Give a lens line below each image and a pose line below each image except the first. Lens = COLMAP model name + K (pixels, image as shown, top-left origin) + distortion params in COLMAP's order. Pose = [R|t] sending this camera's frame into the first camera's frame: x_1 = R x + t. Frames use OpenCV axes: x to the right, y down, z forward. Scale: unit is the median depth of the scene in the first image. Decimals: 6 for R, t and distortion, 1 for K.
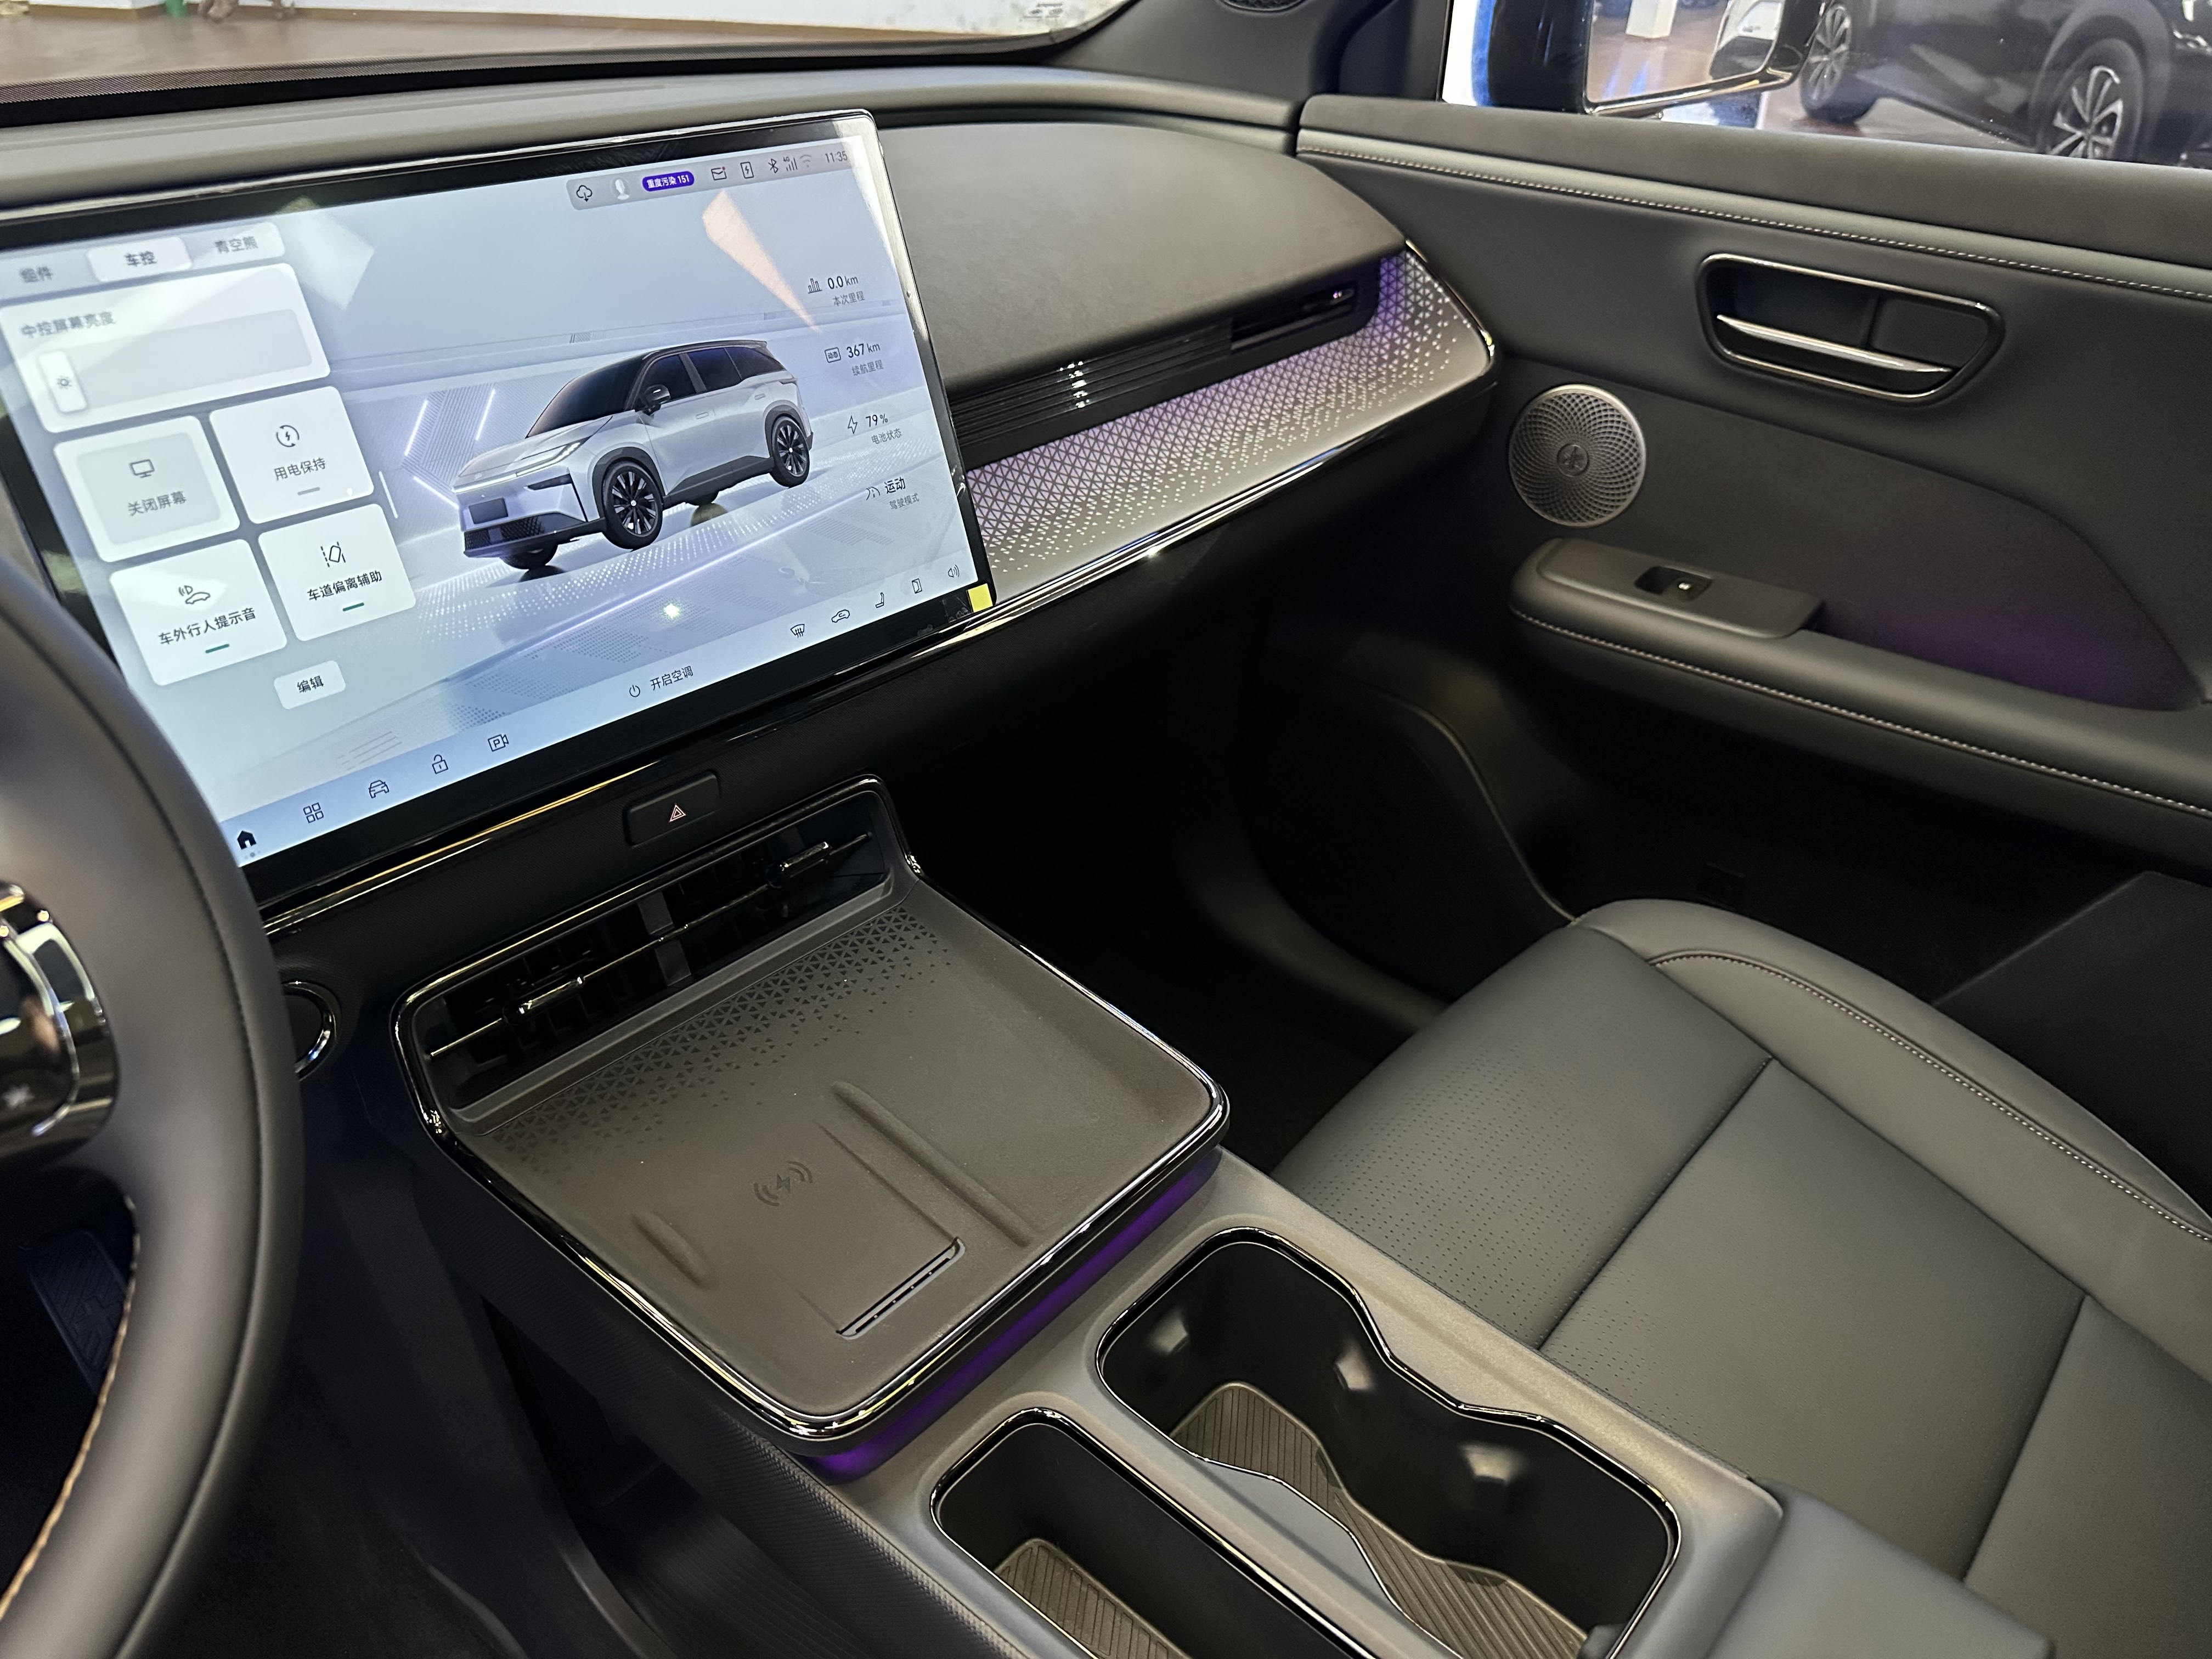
lens RADIAL K [[1555.4, 0, 1106.0], [0, 1555.4, 829.5], [0, 0, 1]] dist [-0.004179, -0.008772]
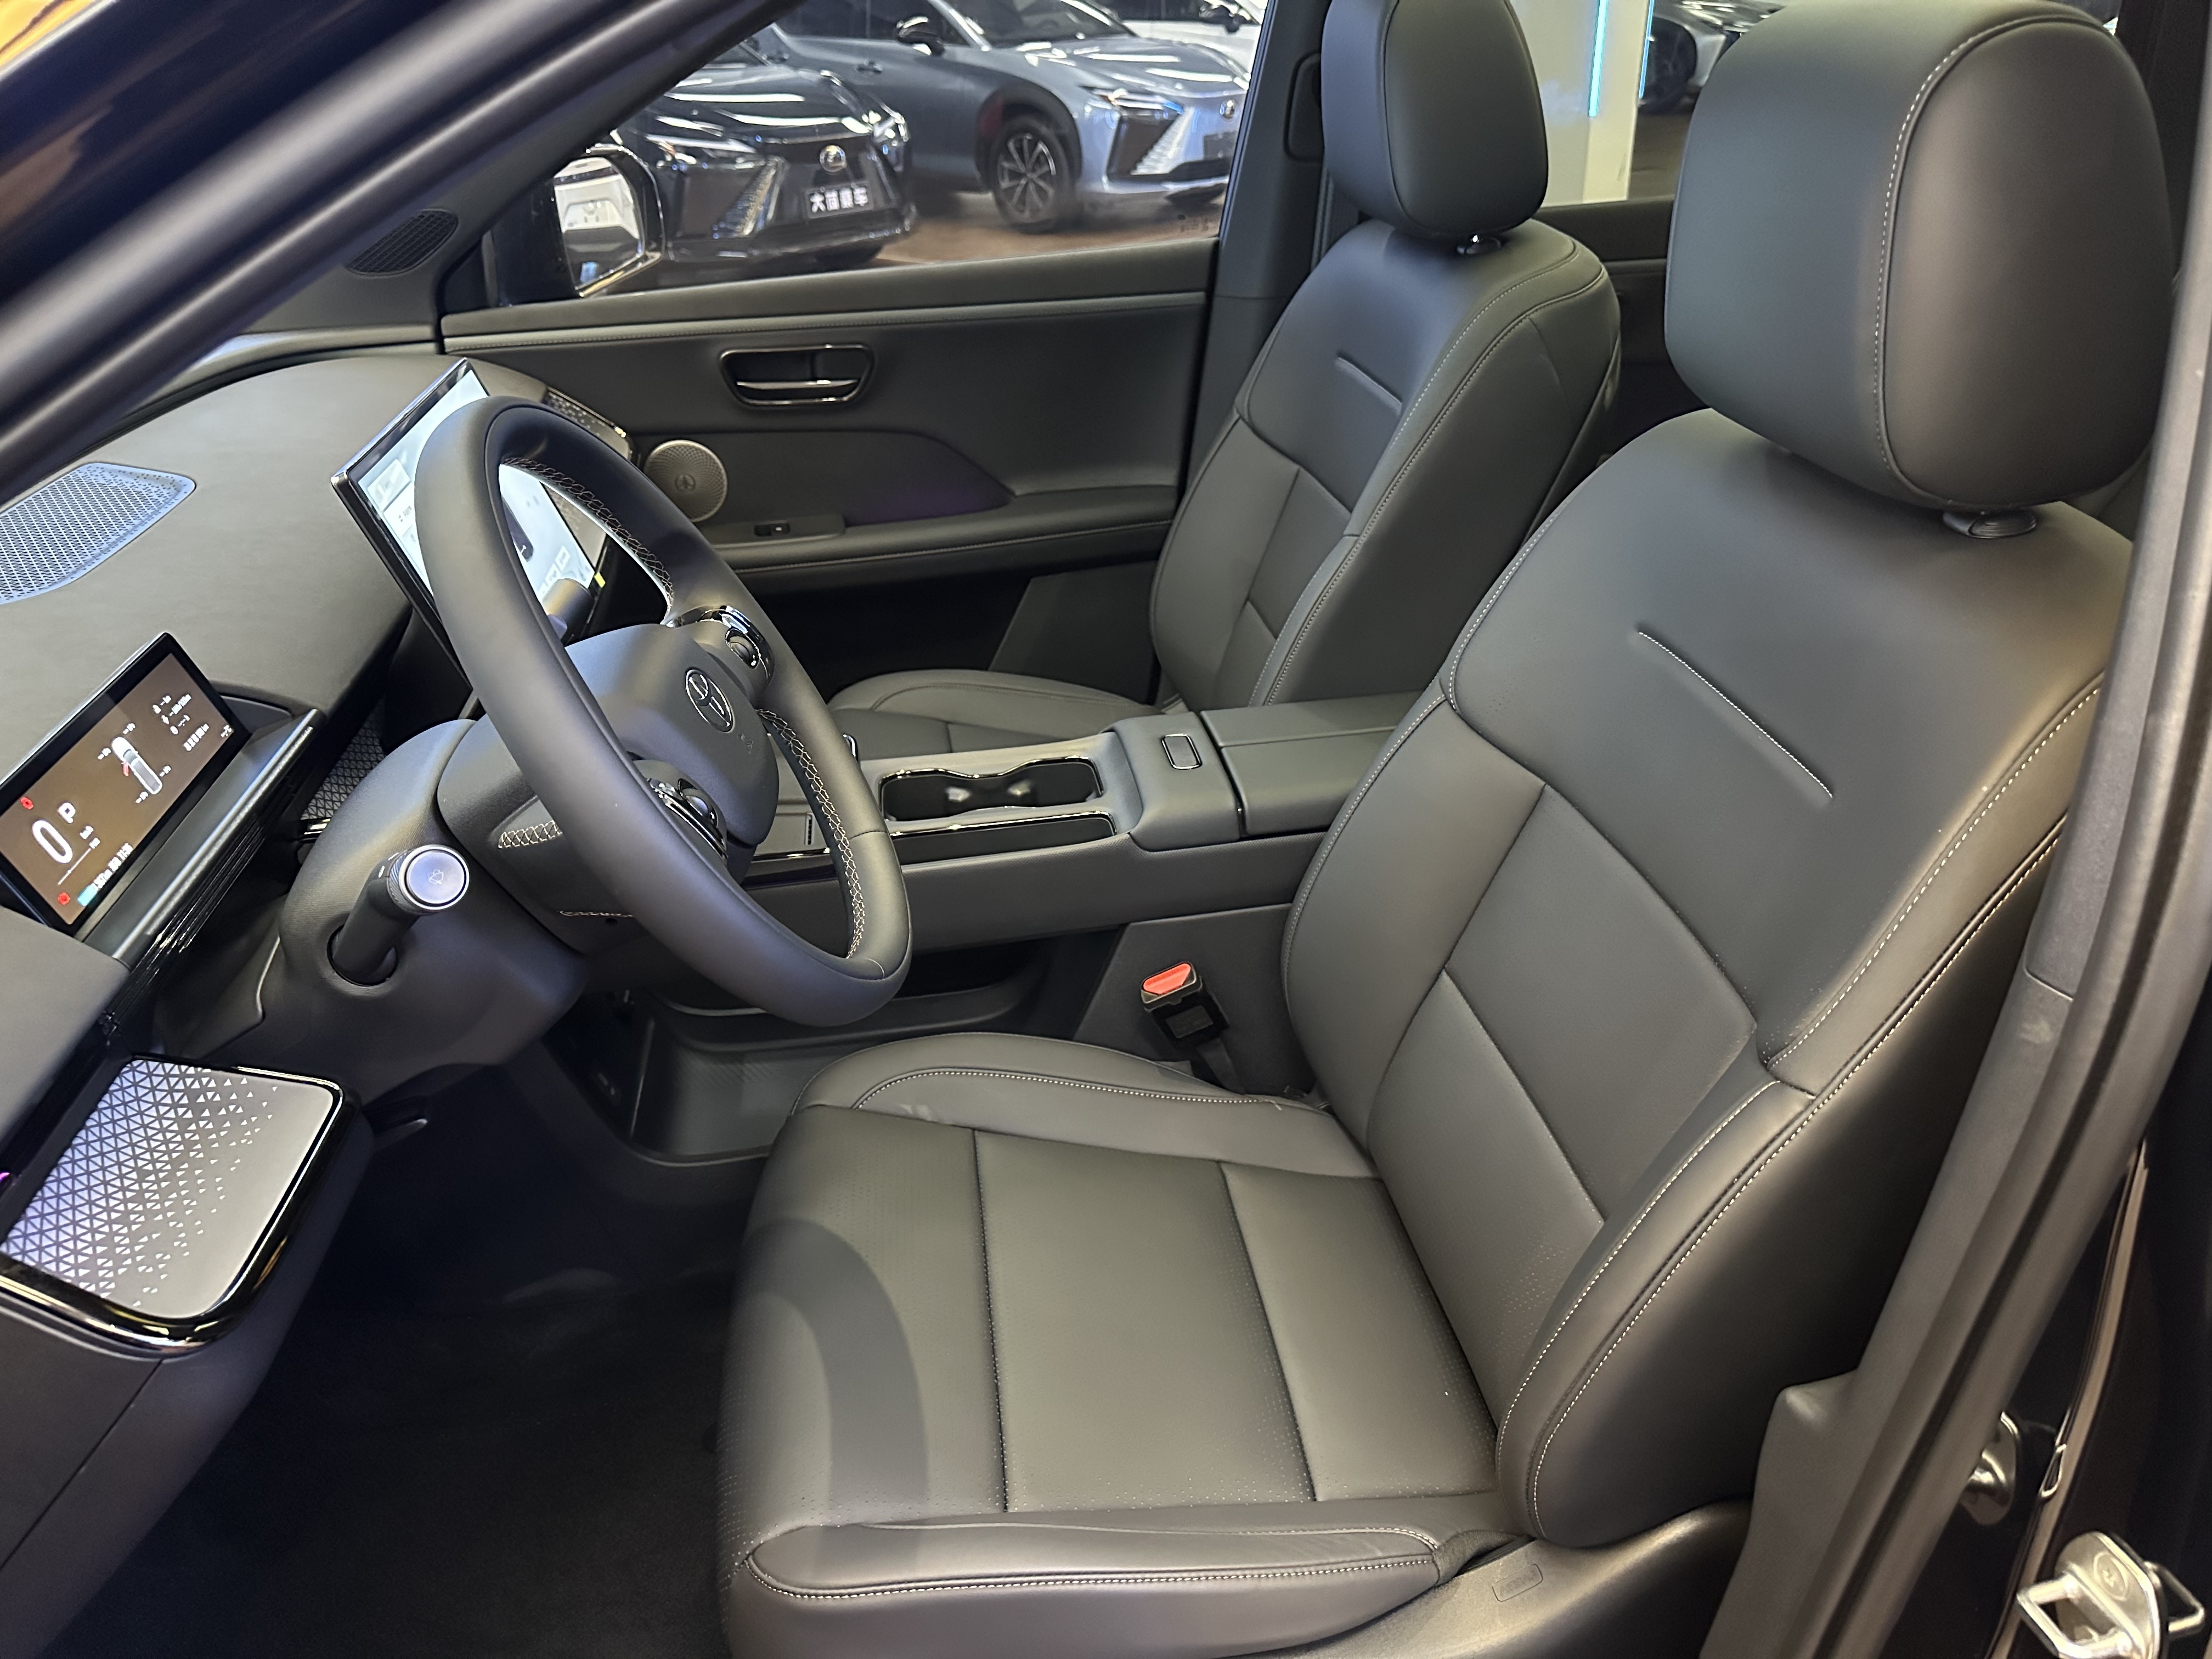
lens RADIAL K [[1497.0, 0, 1140.0], [0, 1497.0, 825.9], [0, 0, 1]] dist [0.055792, -0.089982]
pose [[0.622135, -0.410828, 0.666460, -1.163563], [0.453265, 0.883091, 0.121247, 0.219877], [-0.638356, 0.226651, 0.735616, -0.839103]]
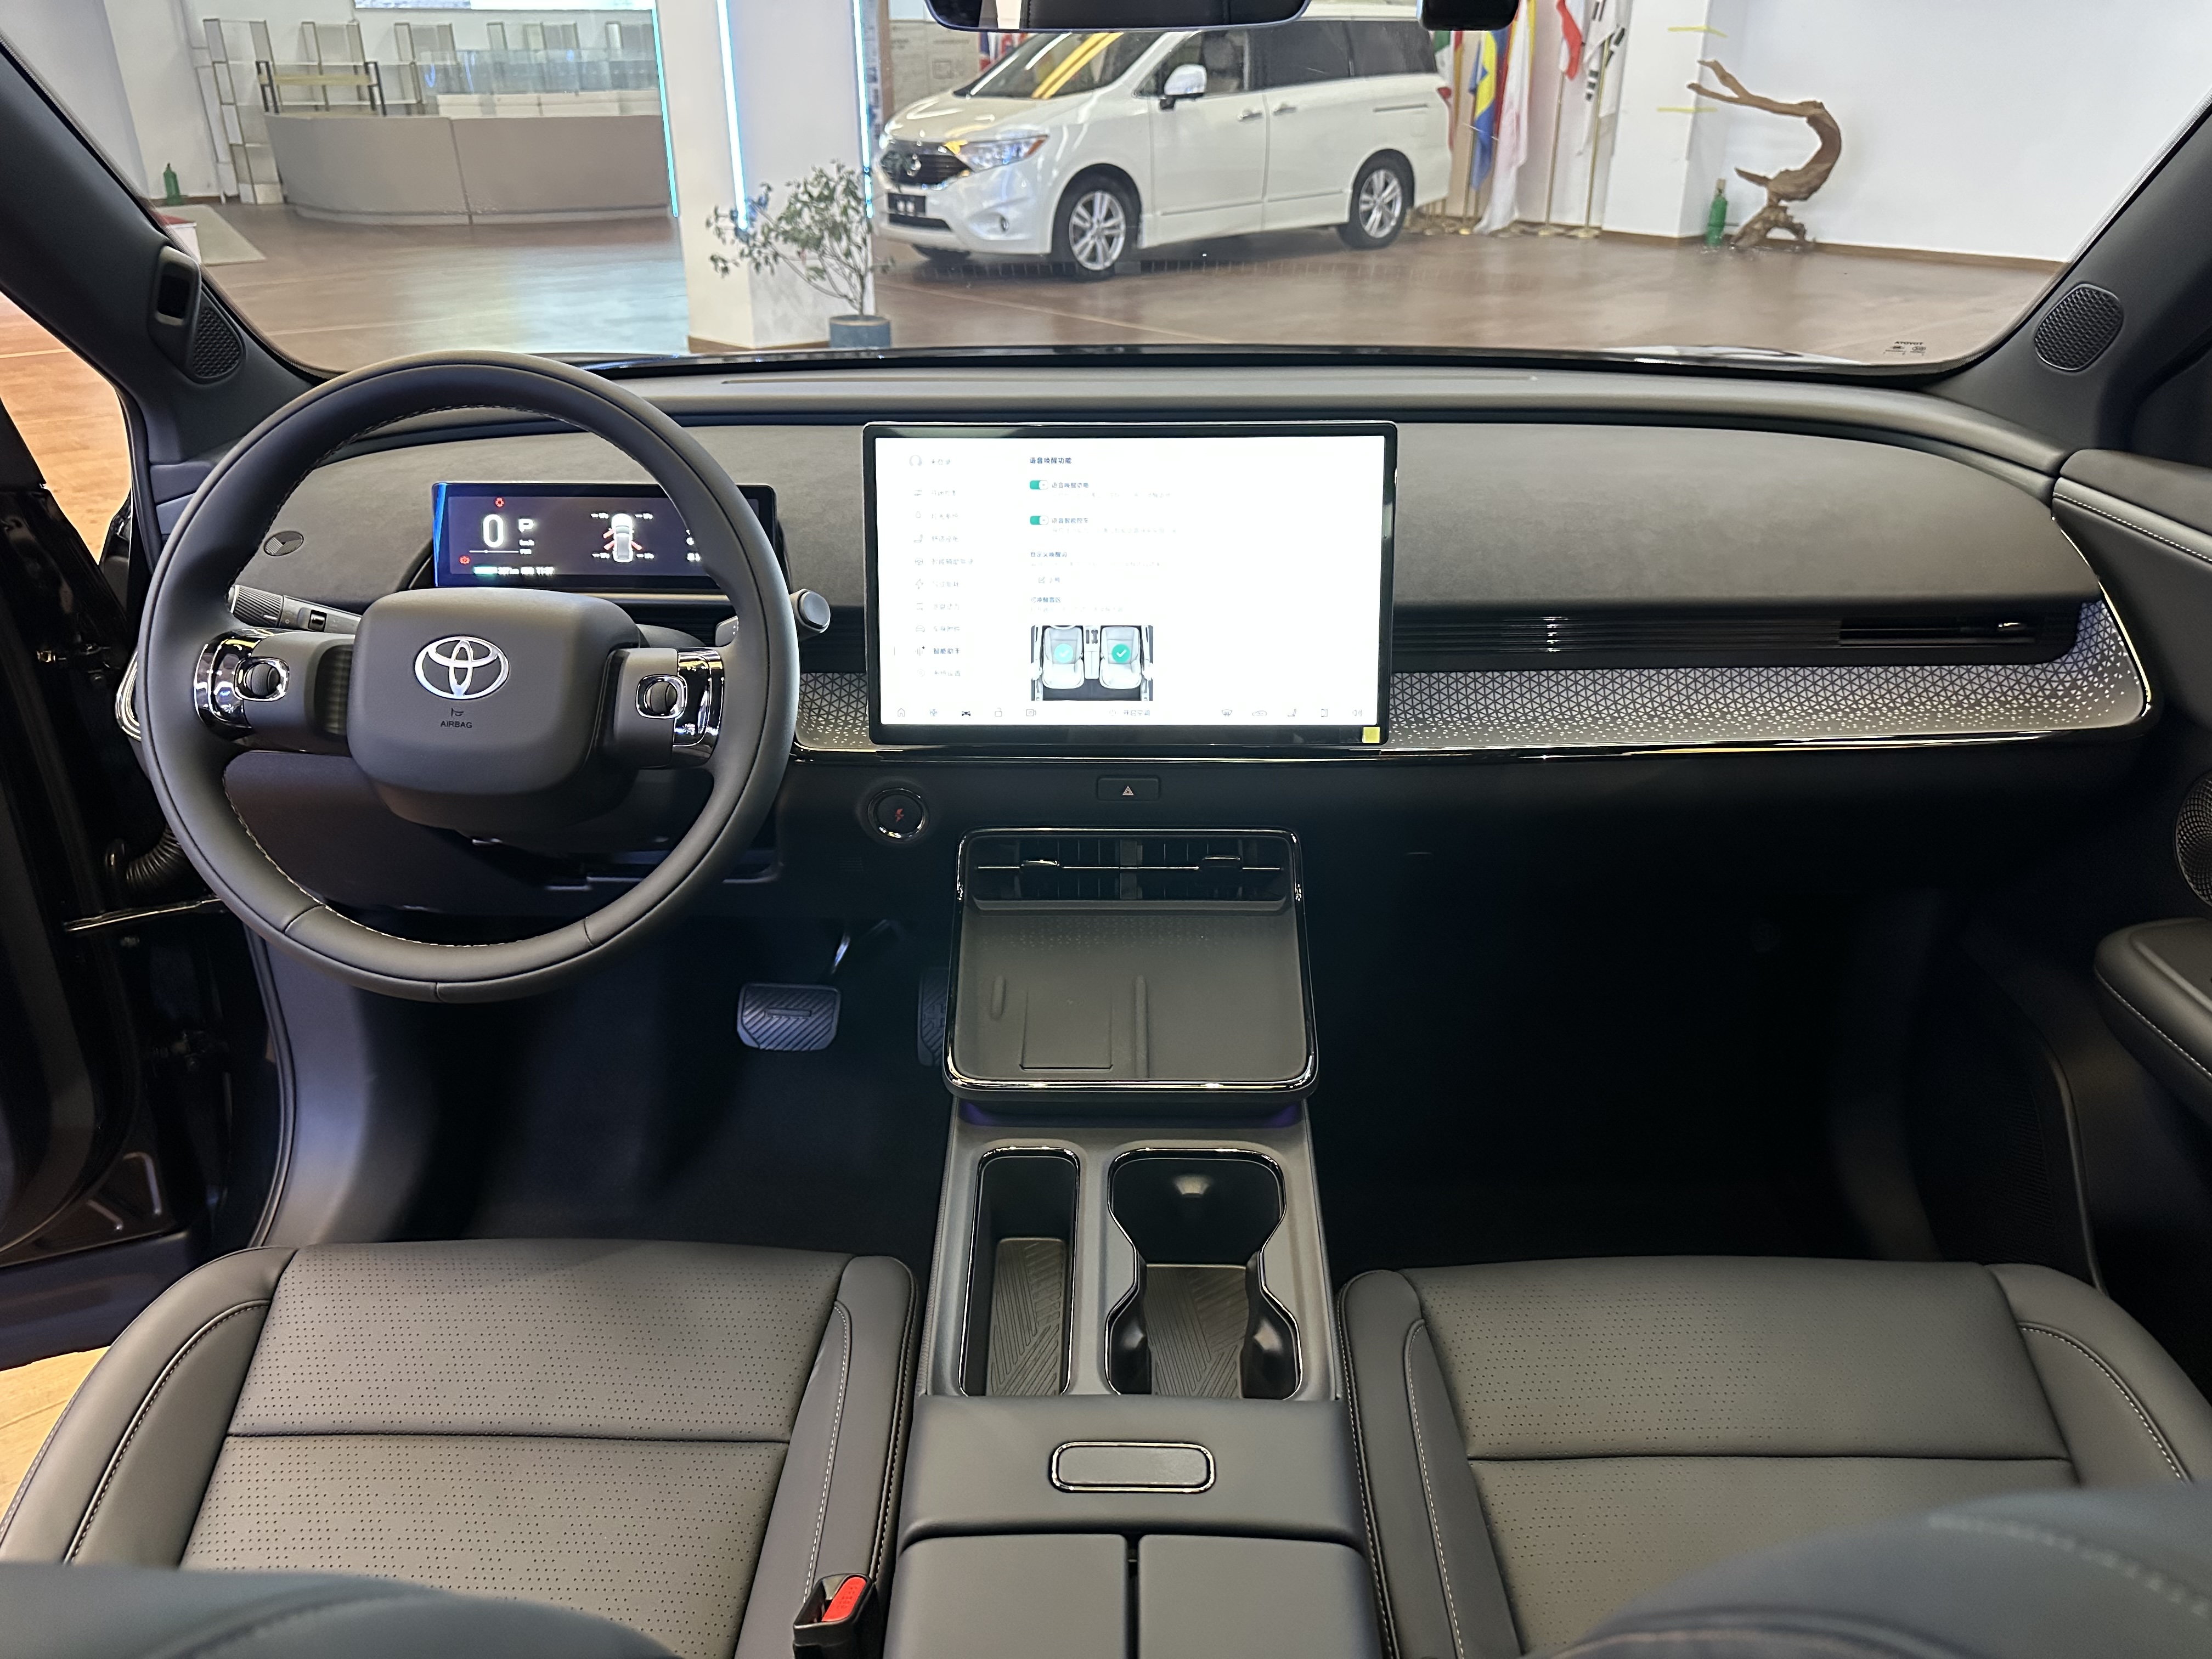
lens RADIAL K [[1589.8, 0, 1161.0], [0, 1589.8, 833.8], [0, 0, 1]] dist [0.088547, -0.171715]
pose [[0.657487, 0.300227, -0.691067, 0.963748], [-0.386532, 0.921697, 0.032672, -0.039170], [0.646764, 0.245638, 0.722052, -0.232578]]
